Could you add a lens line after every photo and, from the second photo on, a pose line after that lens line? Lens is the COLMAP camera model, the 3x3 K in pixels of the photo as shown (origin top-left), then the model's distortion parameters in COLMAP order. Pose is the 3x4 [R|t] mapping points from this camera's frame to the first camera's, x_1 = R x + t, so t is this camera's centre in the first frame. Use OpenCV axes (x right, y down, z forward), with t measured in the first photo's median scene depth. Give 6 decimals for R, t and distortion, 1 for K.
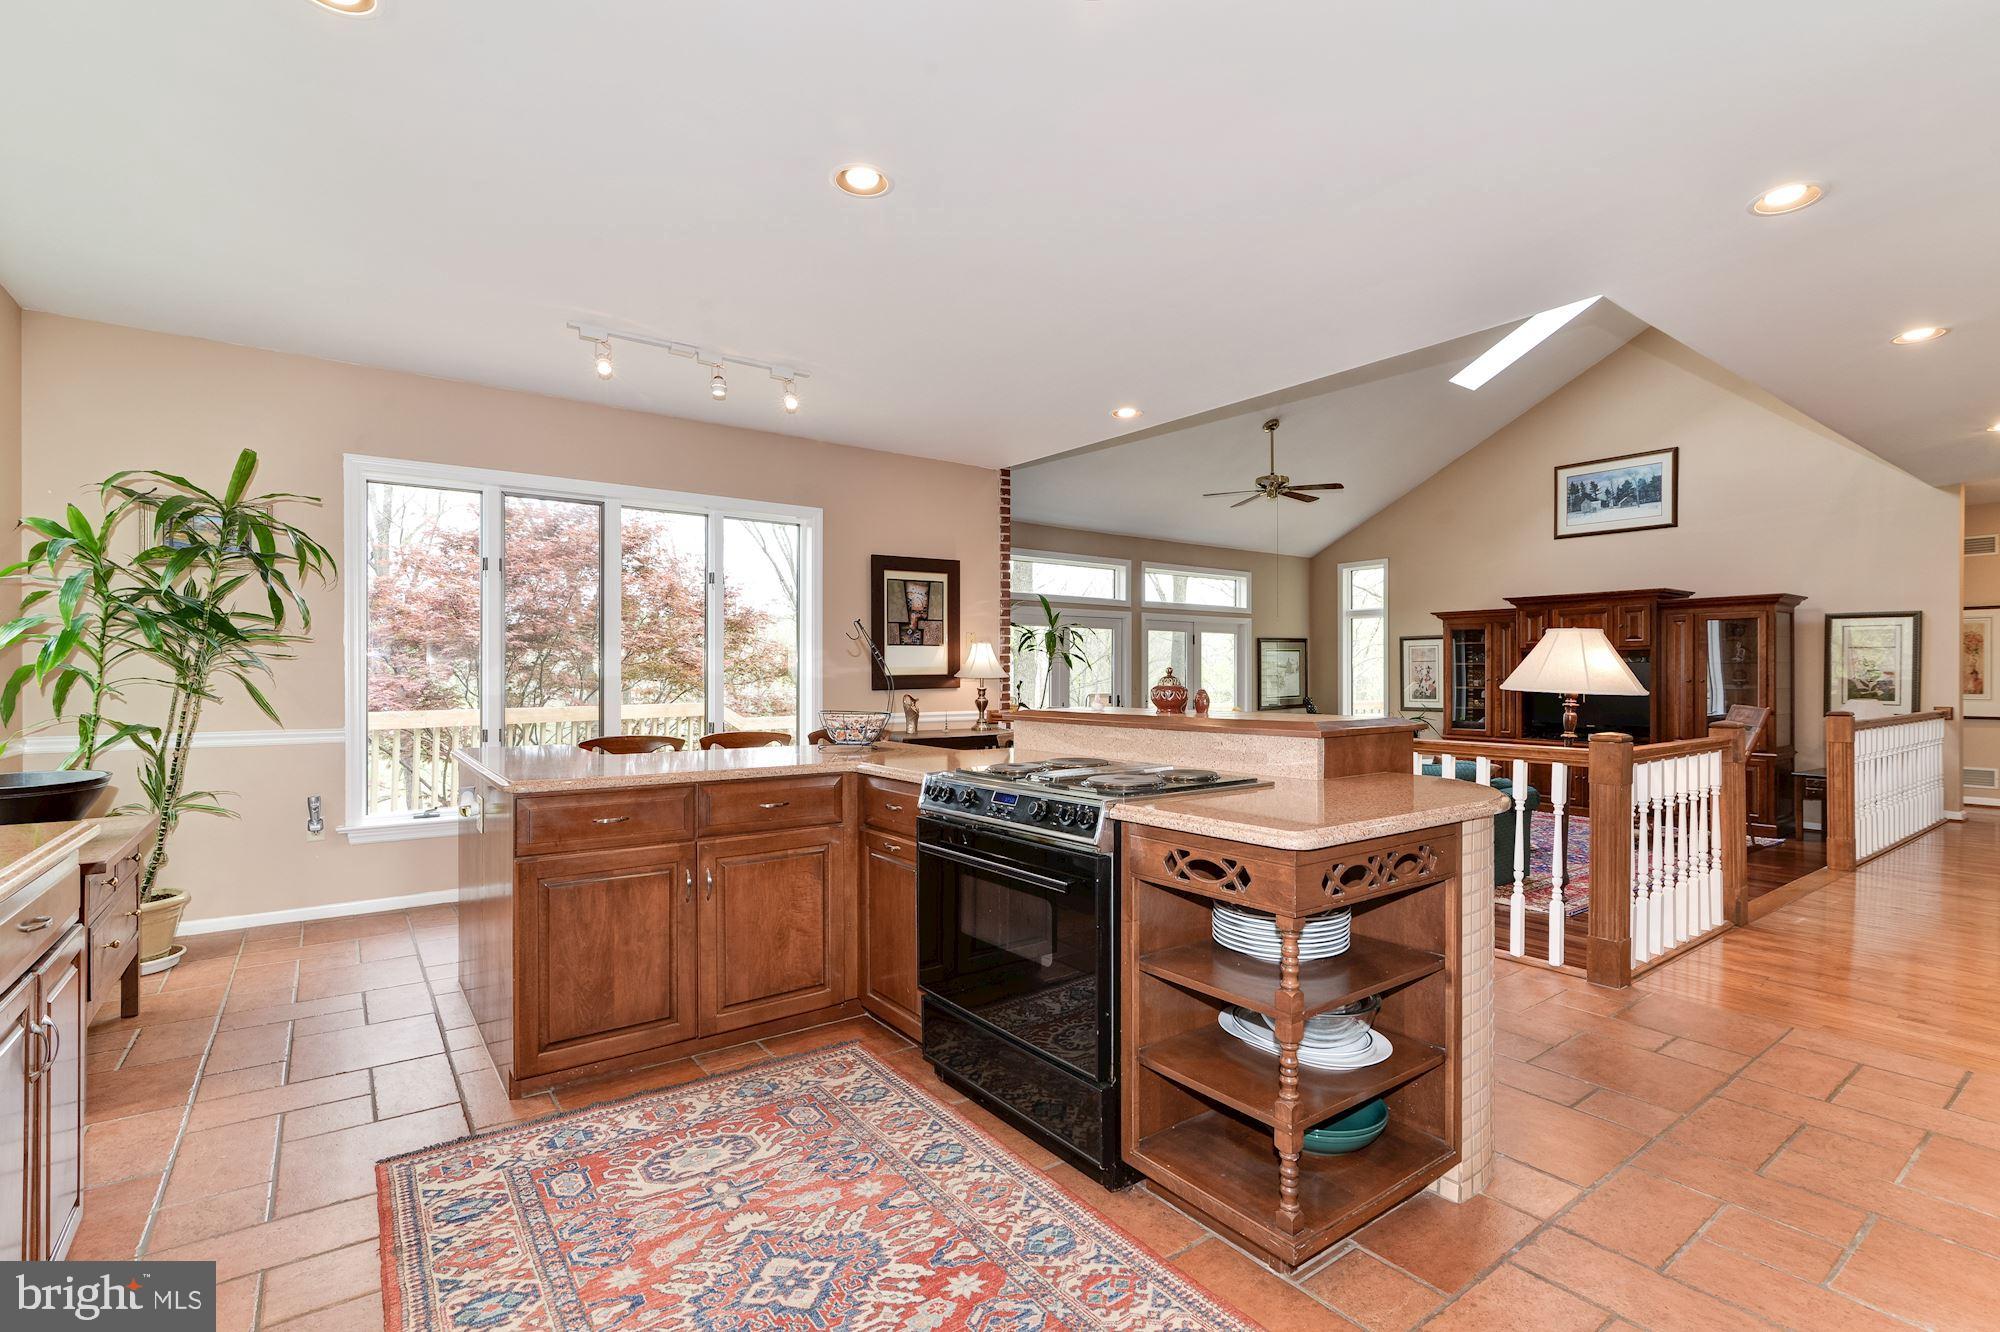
lens RADIAL K [[910.7, 0, 996.4], [0, 910.7, 673.4], [0, 0, 1]] dist [0.001397, 0.000243]
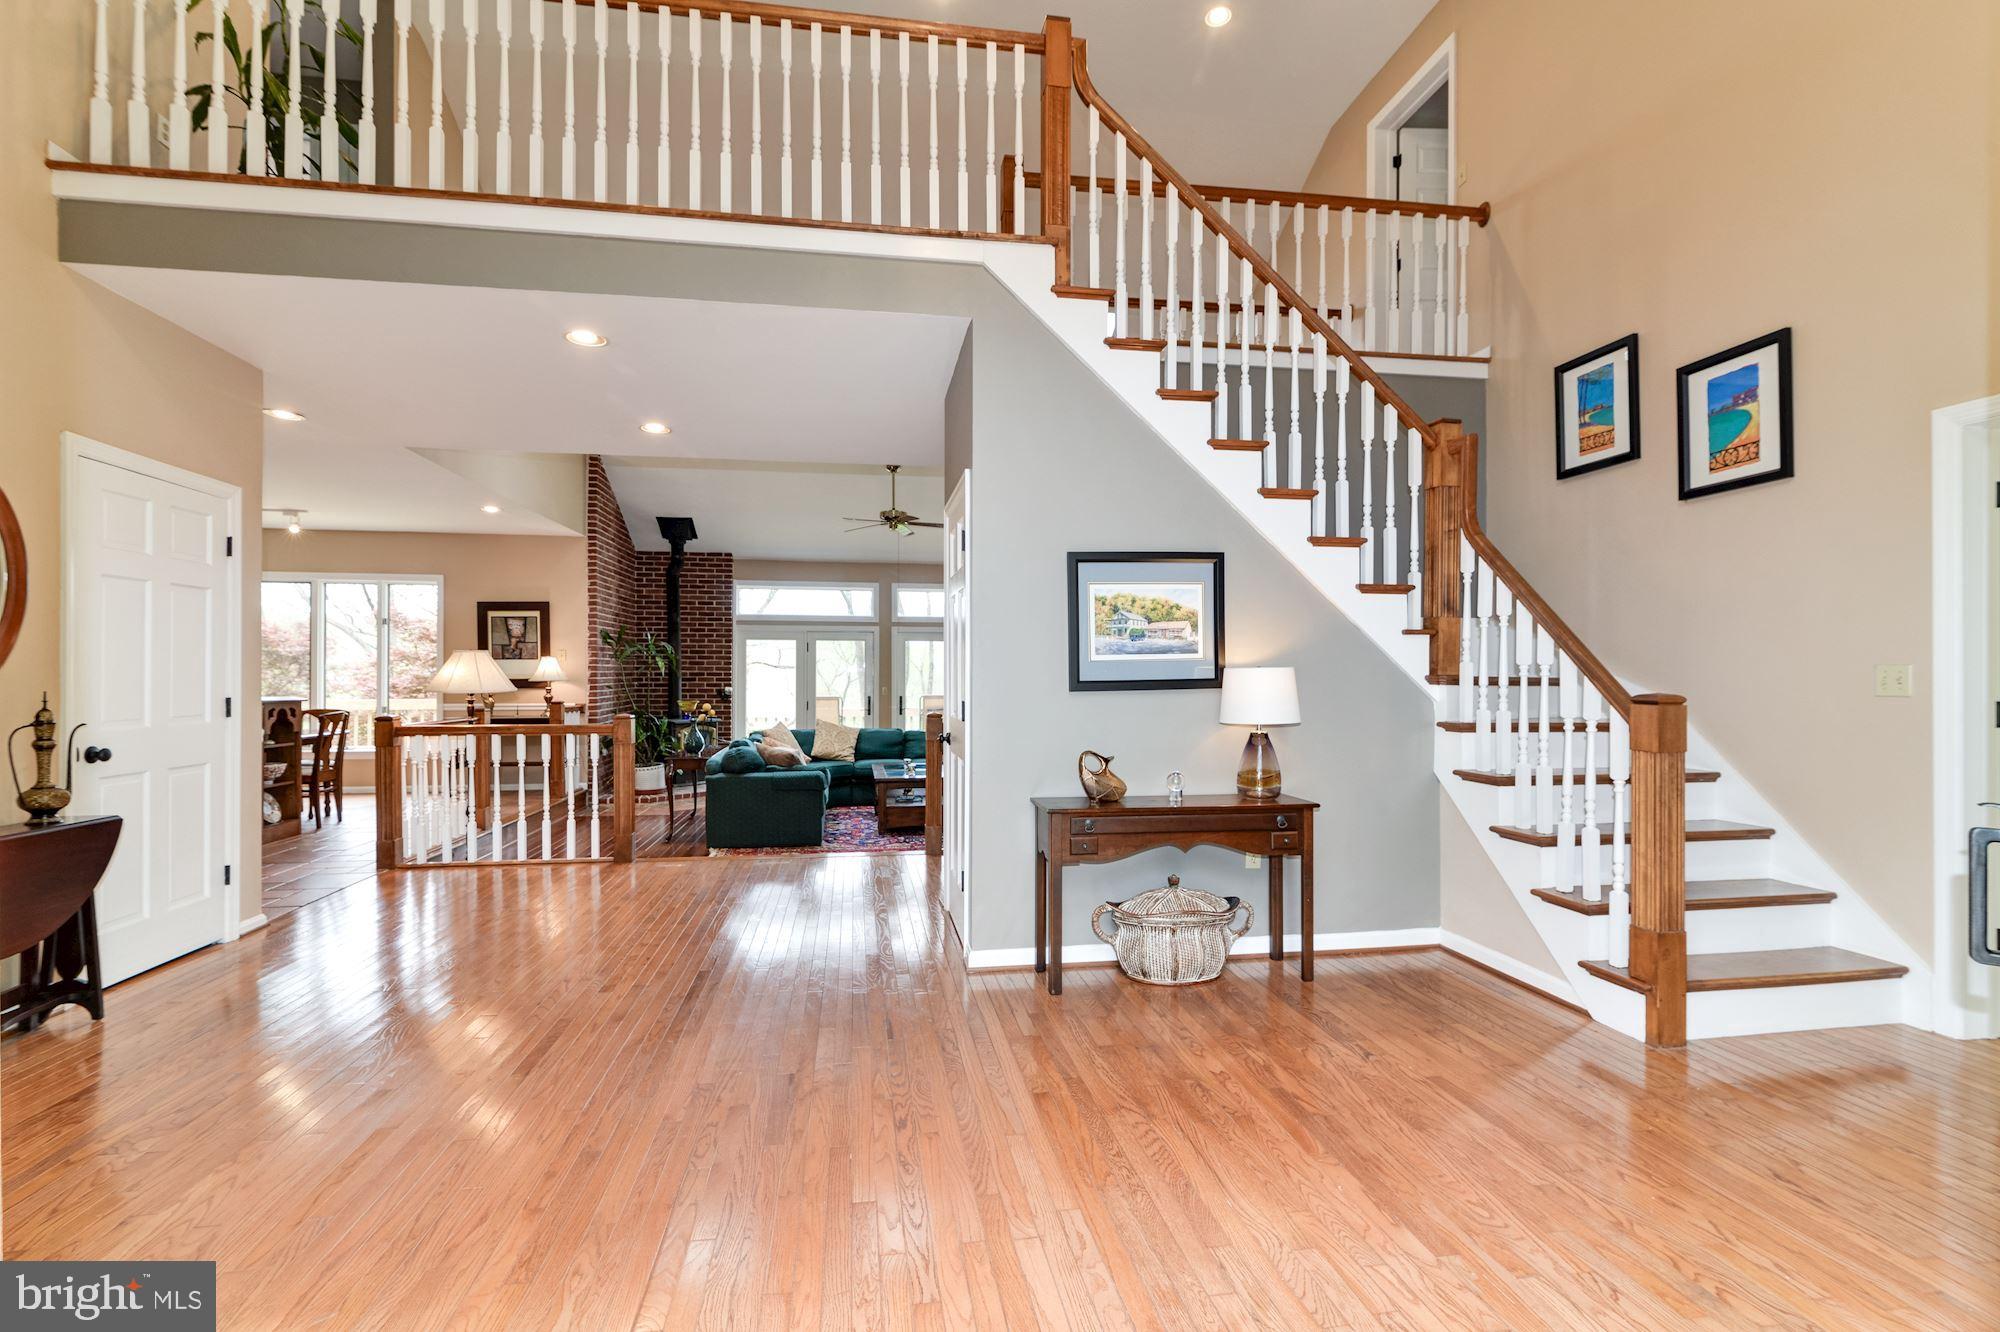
lens RADIAL K [[915.4, 0, 1005.6], [0, 915.4, 671.3], [0, 0, 1]] dist [-0.002227, -0.000852]
pose [[0.888322, -0.002896, -0.459212, 0.976774], [0.000118, 0.999982, -0.006078, -0.001089], [0.459221, 0.005345, 0.888306, 0.016488]]
